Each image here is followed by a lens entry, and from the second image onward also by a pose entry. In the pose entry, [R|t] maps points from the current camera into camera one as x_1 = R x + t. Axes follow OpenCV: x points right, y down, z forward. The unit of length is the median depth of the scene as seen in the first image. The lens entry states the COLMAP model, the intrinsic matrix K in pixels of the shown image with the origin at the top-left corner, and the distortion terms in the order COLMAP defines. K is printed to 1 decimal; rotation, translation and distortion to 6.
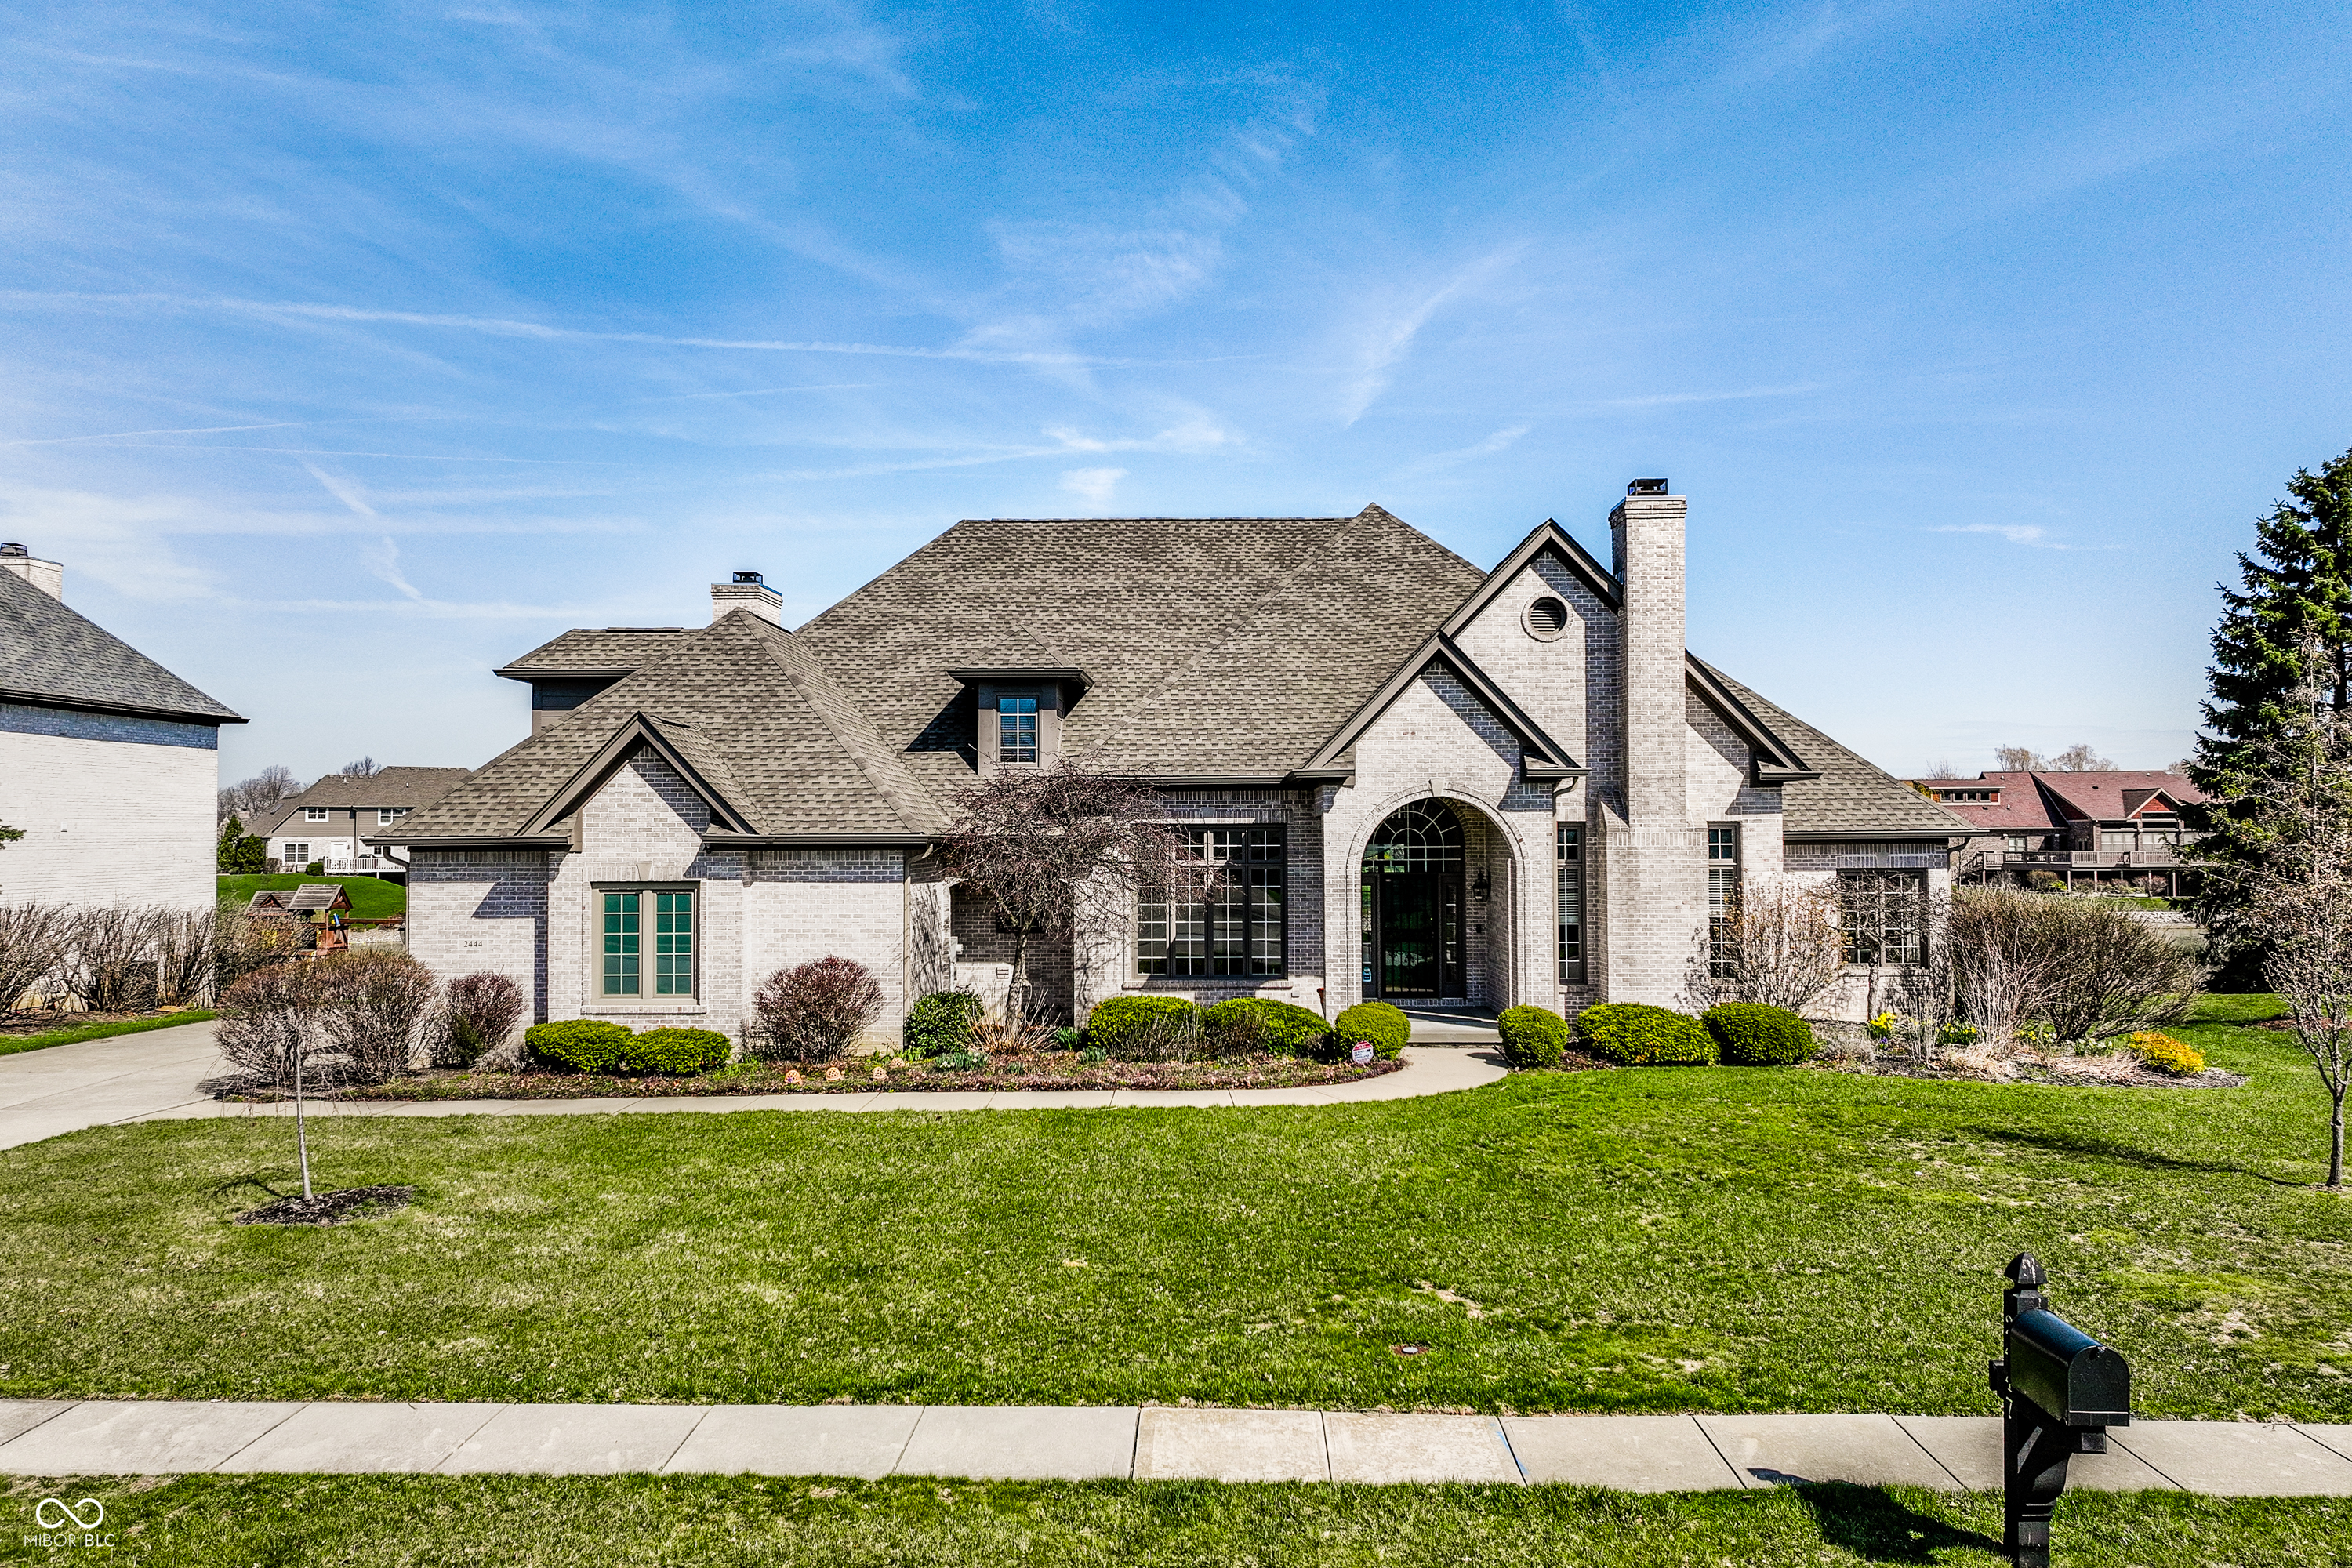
lens RADIAL K [[1665.3, 0, 1176.0], [0, 1665.3, 784.0], [0, 0, 1]] dist [0.002200, -0.002479]
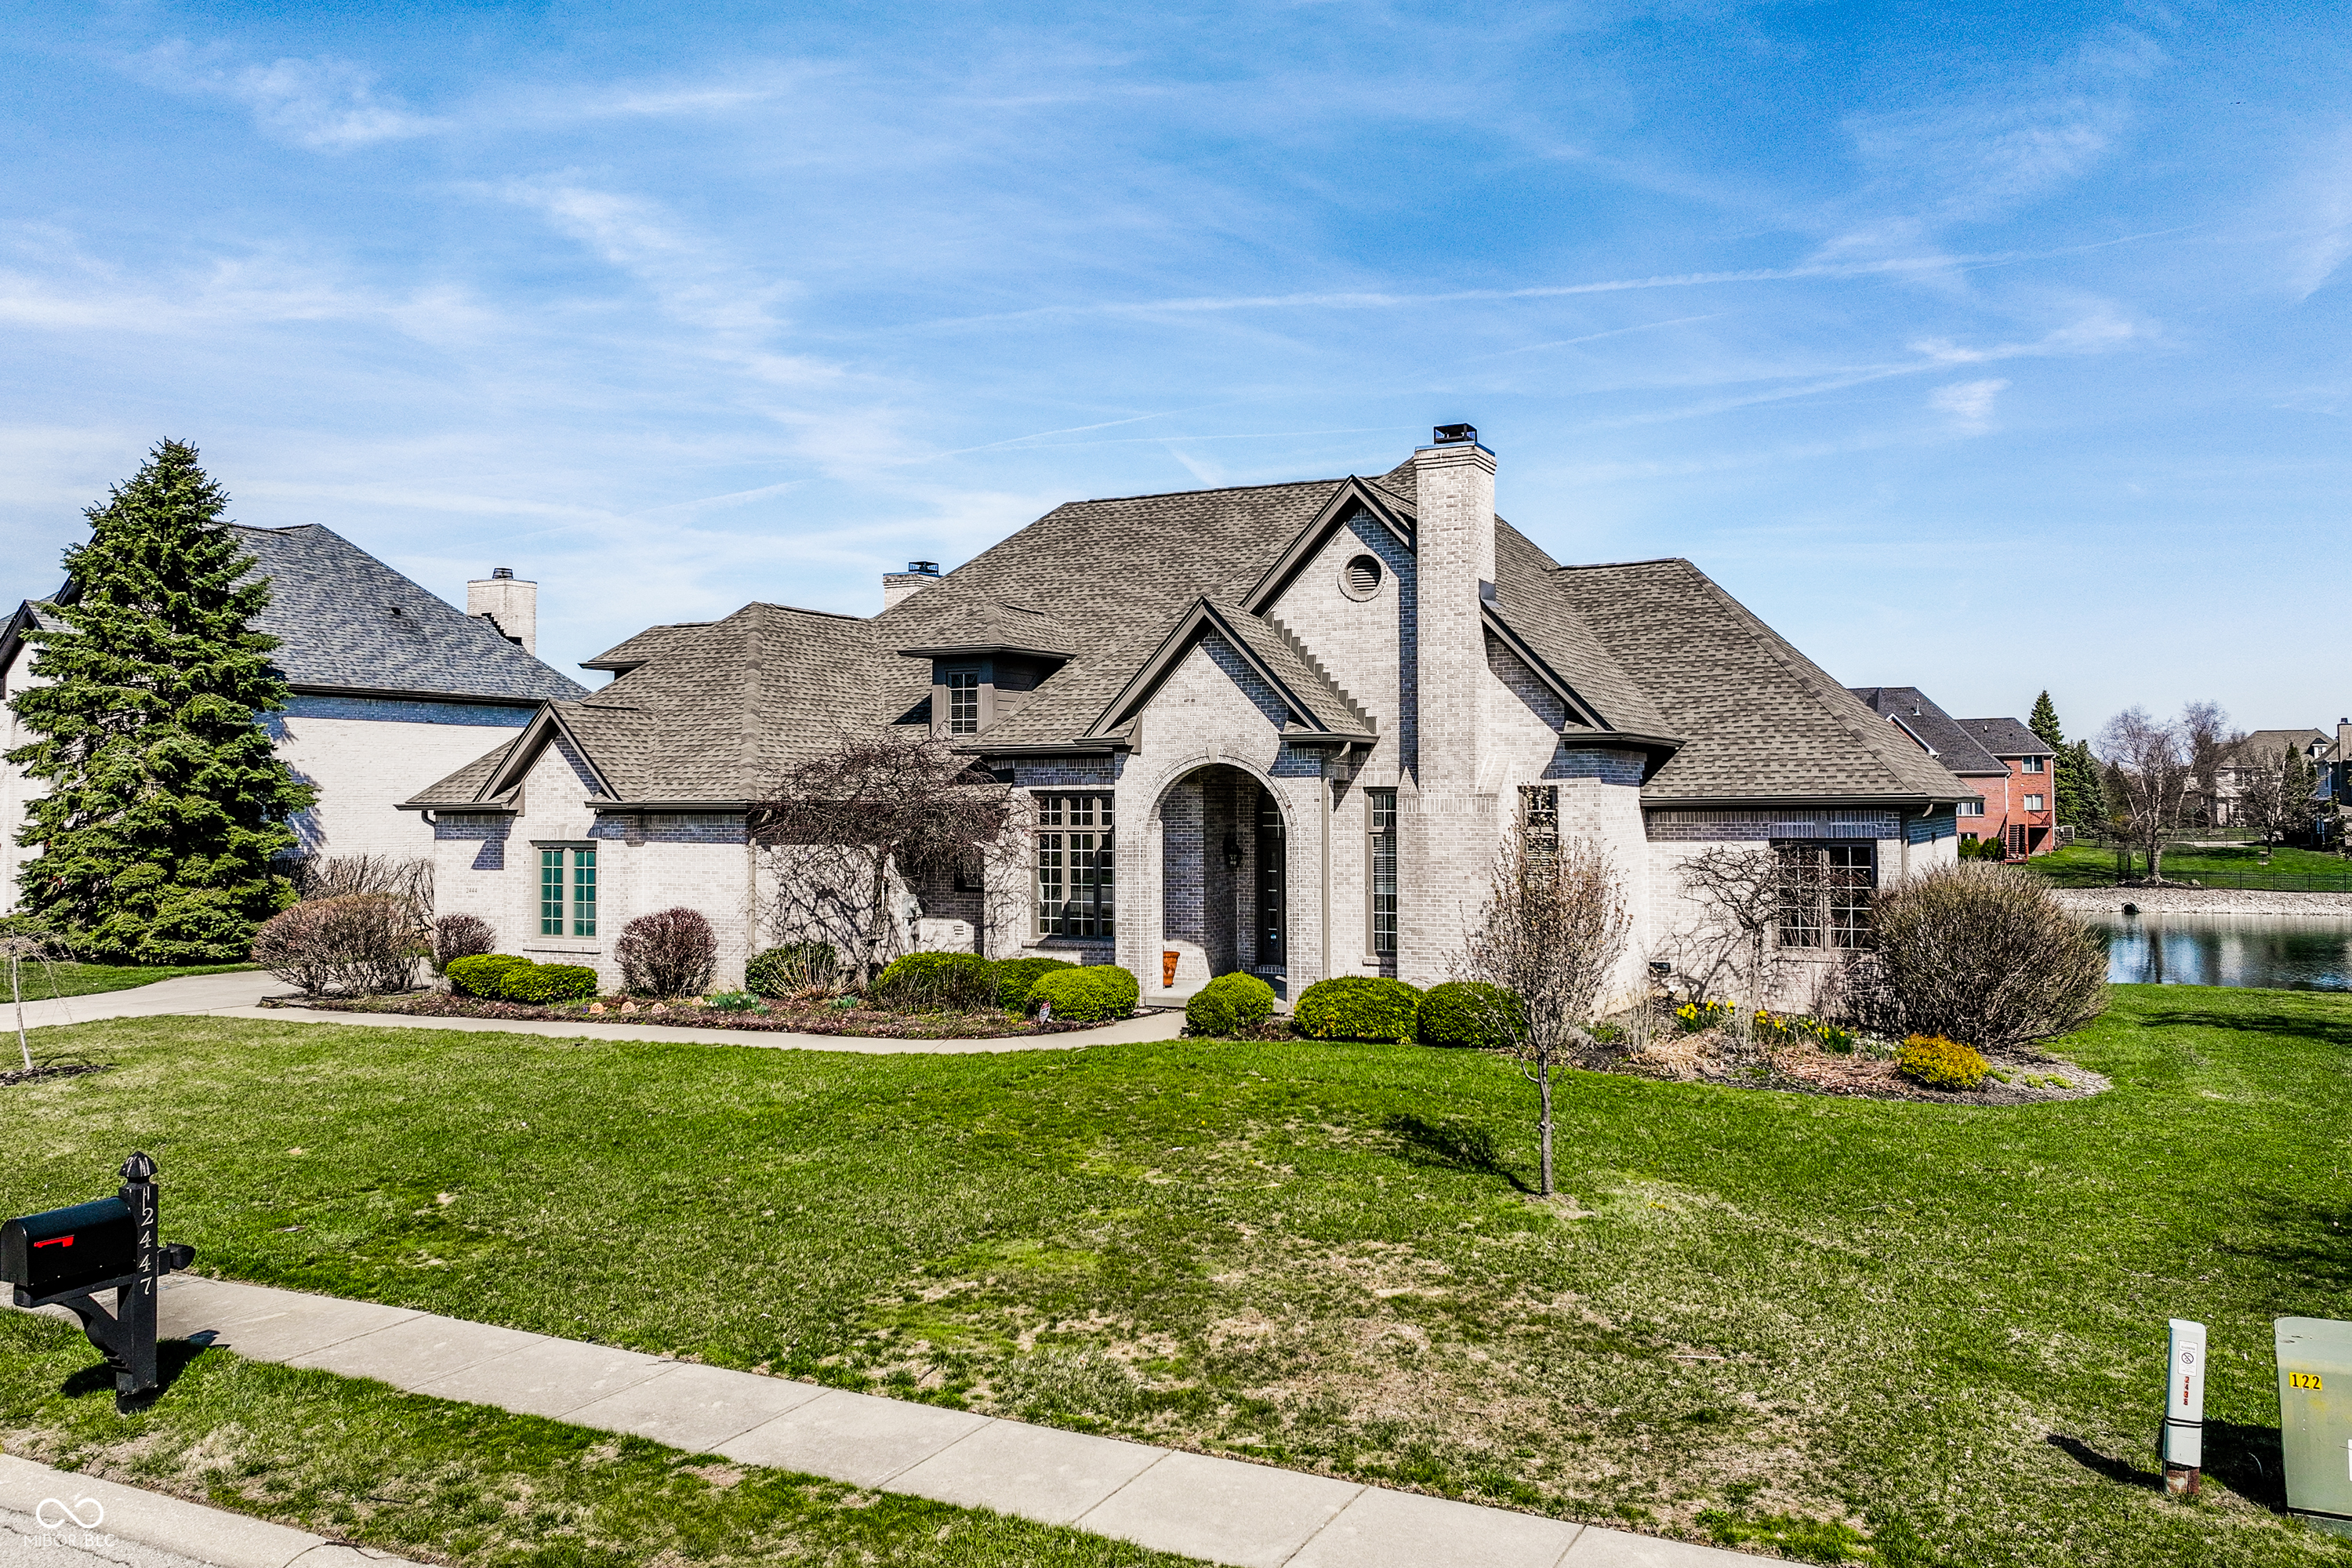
lens RADIAL K [[1733.6, 0, 1274.8], [0, 1733.6, 728.7], [0, 0, 1]] dist [-0.004585, -0.000735]
pose [[0.918373, -0.017061, -0.395347, 0.603191], [0.013441, 0.999839, -0.011924, -0.000041], [0.395487, 0.005636, 0.918454, 0.058054]]
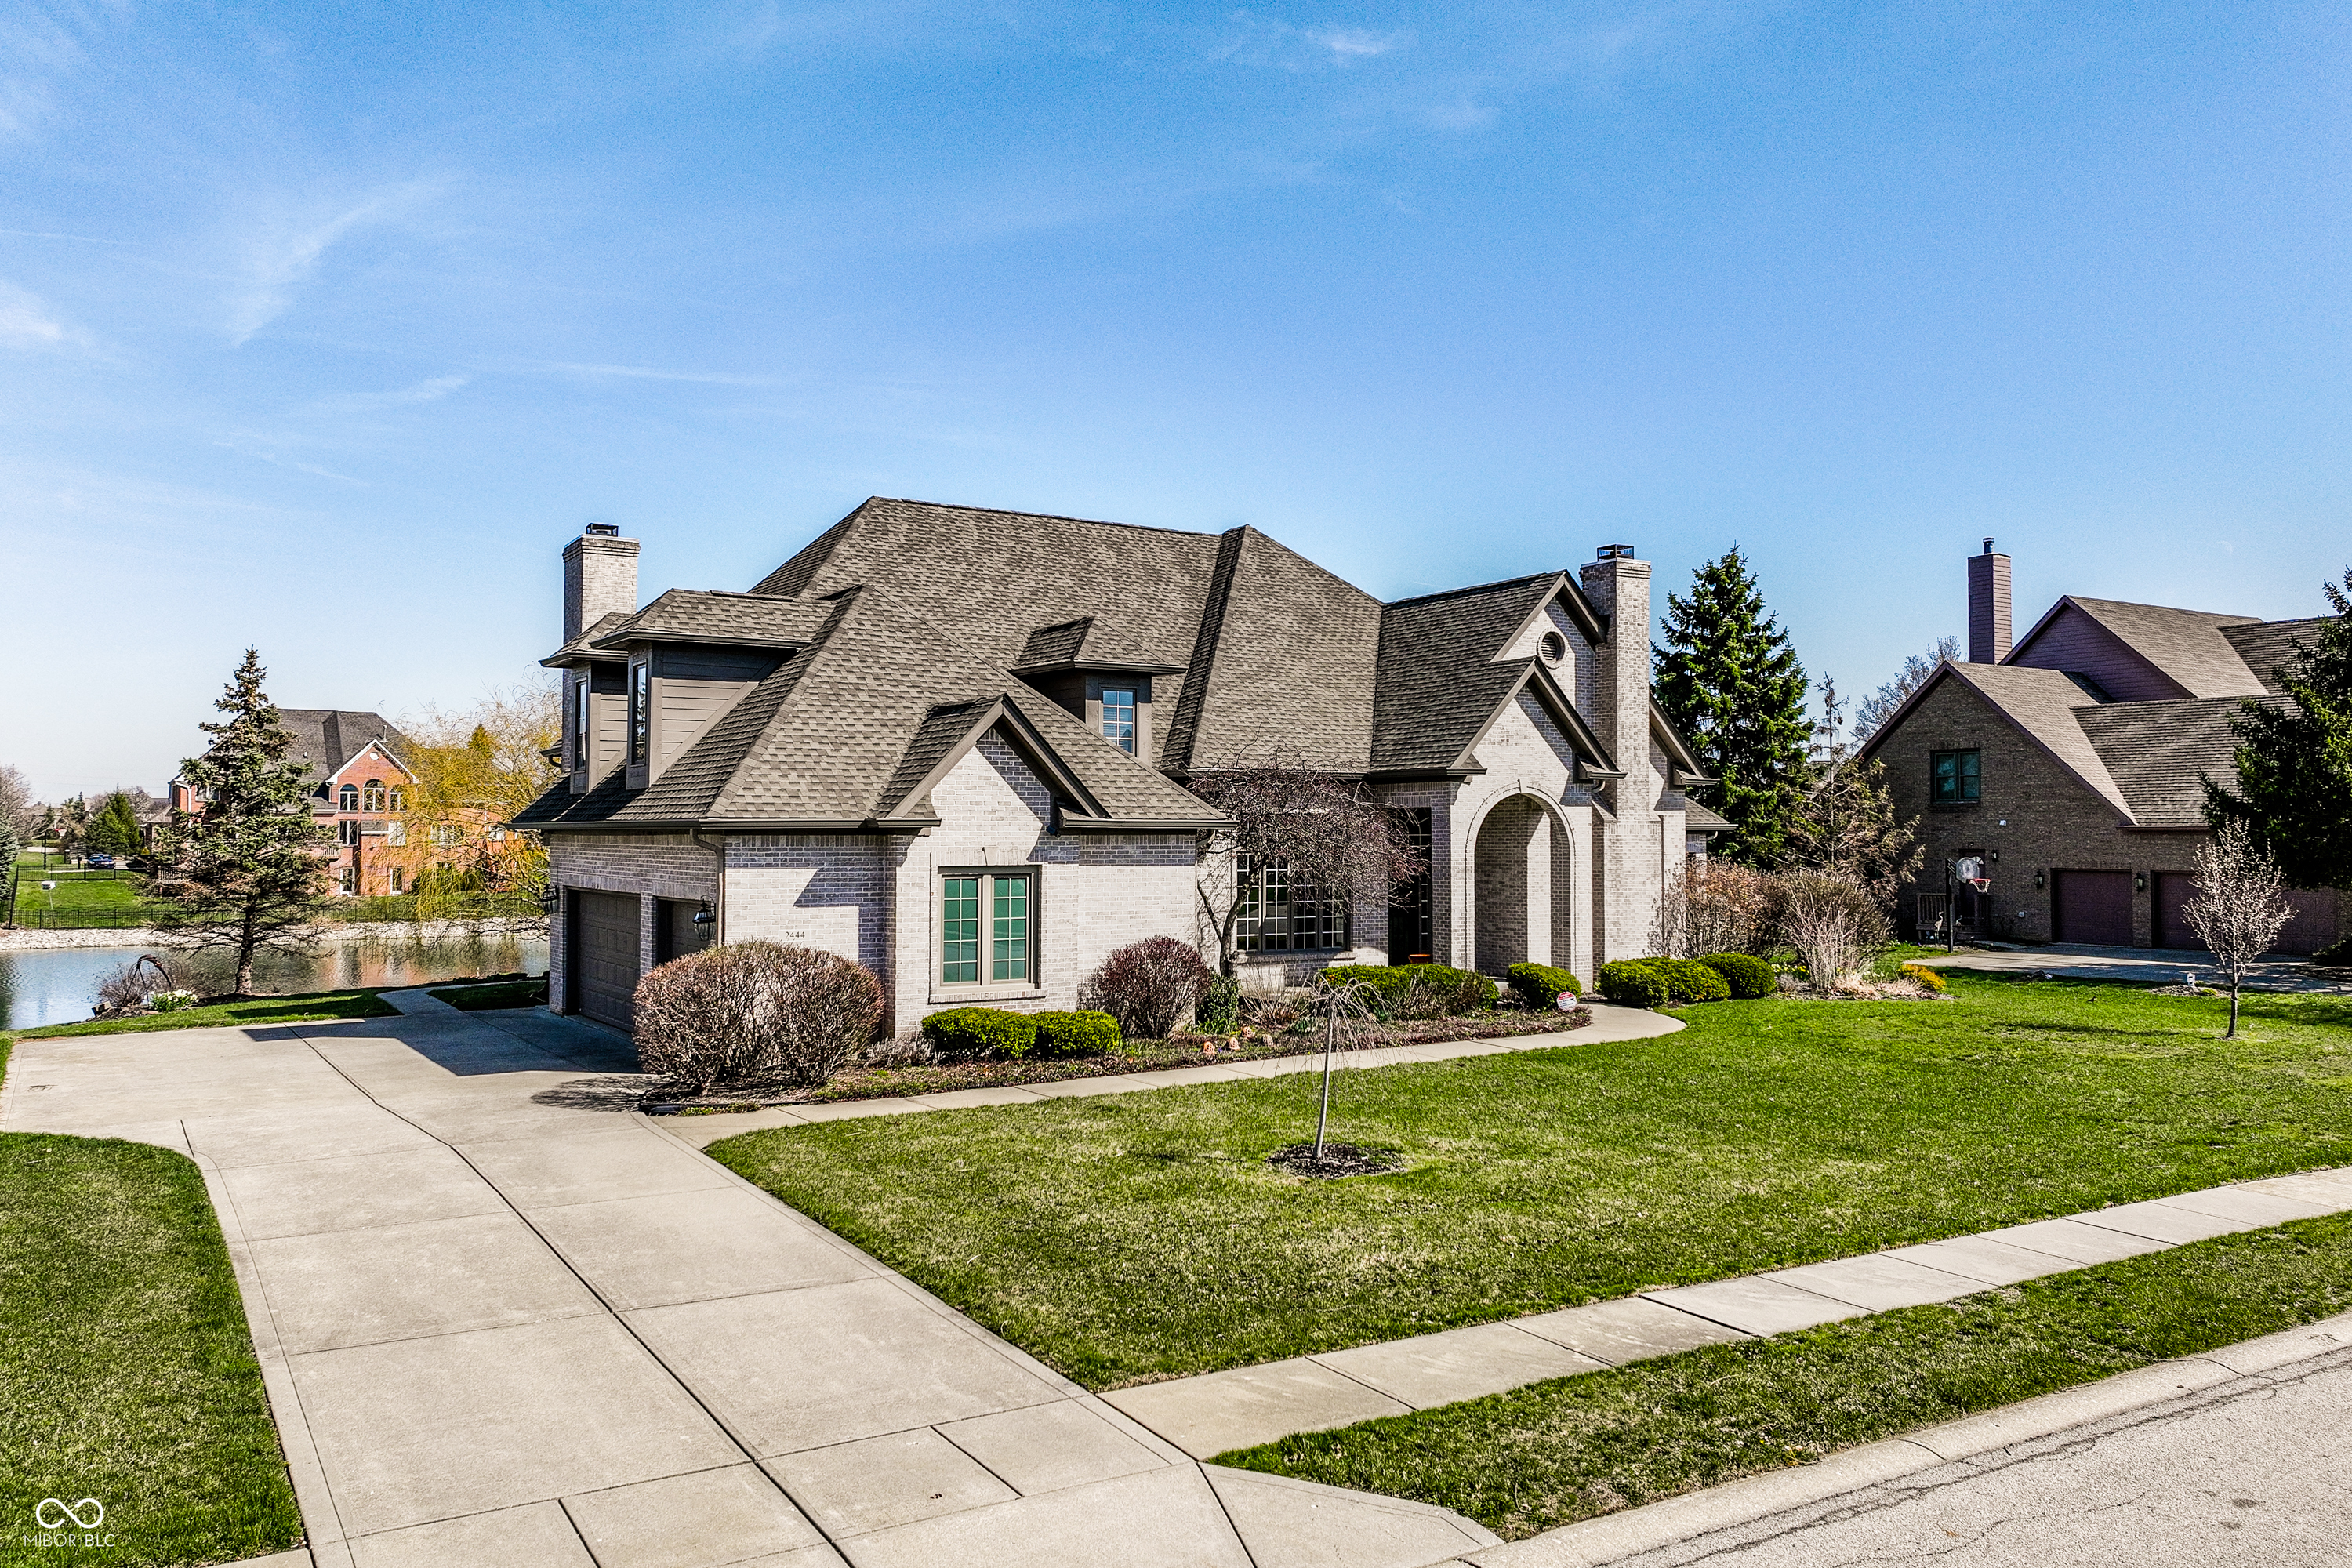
lens RADIAL K [[1707.6, 0, 1176.0], [0, 1707.6, 784.0], [0, 0, 1]] dist [0.005734, 0.002244]
pose [[0.846209, 0.019991, 0.532475, -0.719365], [-0.022309, 0.999749, -0.002081, 0.009222], [-0.532383, -0.010118, 0.846443, 0.082439]]
